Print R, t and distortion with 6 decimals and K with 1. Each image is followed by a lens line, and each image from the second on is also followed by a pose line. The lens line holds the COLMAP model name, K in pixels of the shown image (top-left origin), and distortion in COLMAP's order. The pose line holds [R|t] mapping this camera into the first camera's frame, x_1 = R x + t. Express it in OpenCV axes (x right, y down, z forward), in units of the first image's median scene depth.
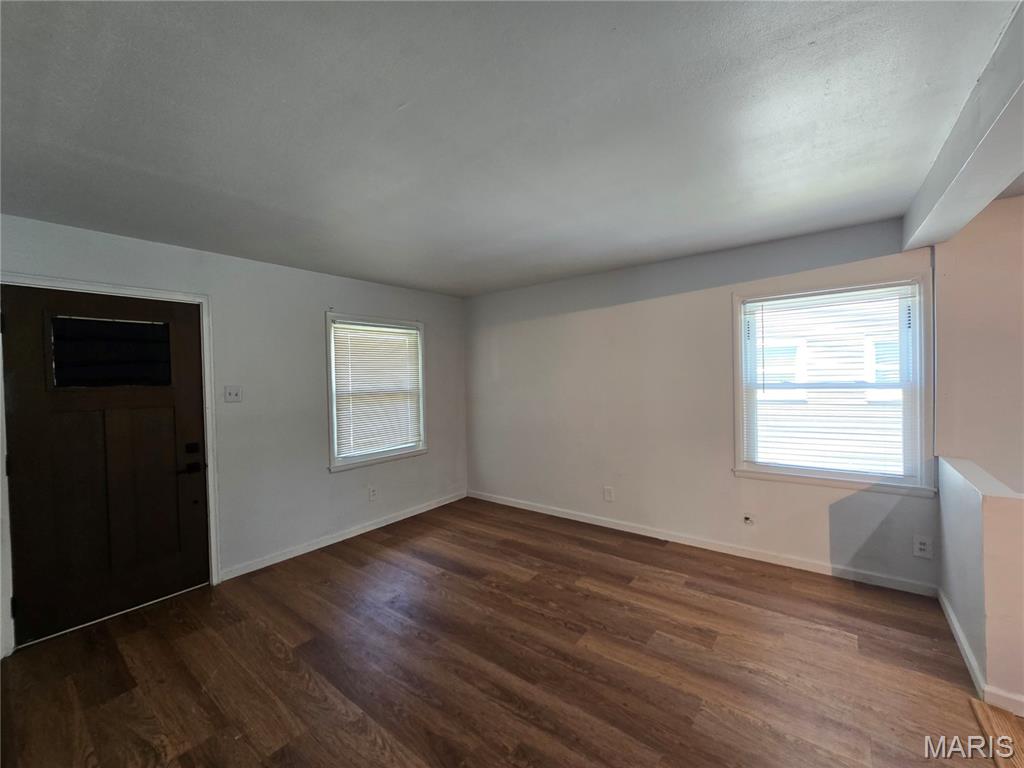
lens RADIAL K [[417.2, 0, 509.0], [0, 417.2, 385.5], [0, 0, 1]] dist [-0.000980, 0.000095]
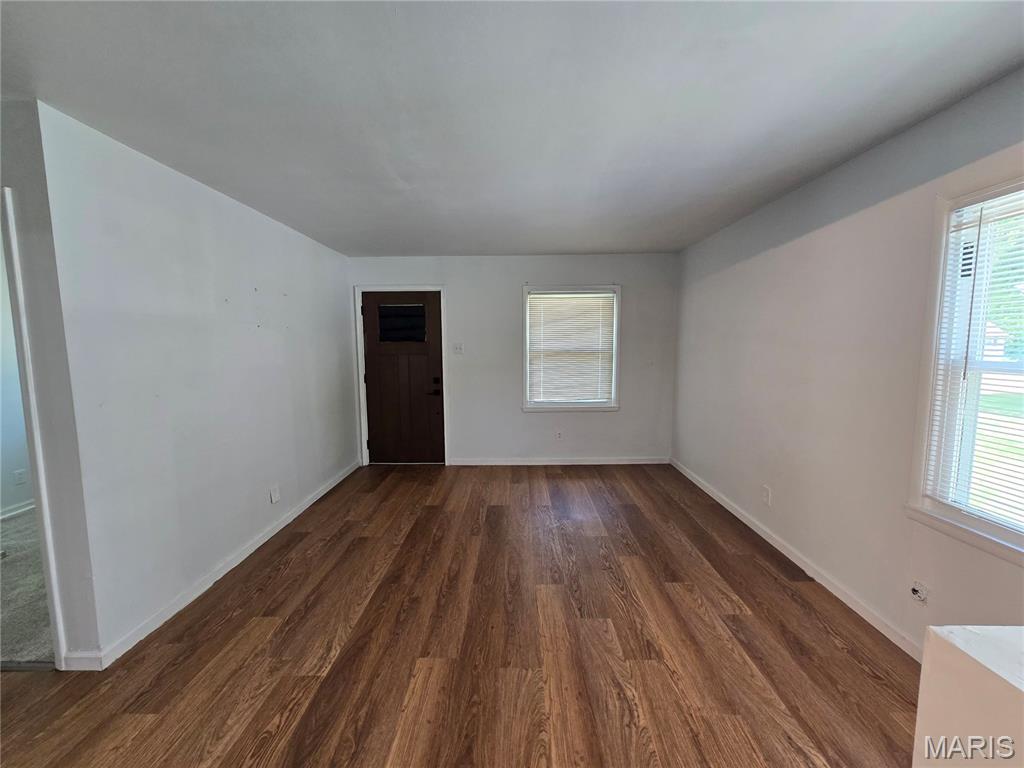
lens RADIAL K [[417.2, 0, 509.0], [0, 417.2, 385.5], [0, 0, 1]] dist [-0.000980, 0.000095]
pose [[0.606168, 0.102512, -0.788703, 0.653062], [-0.022477, 0.993471, 0.111852, -0.019294], [0.795019, -0.050074, 0.604514, 0.209121]]
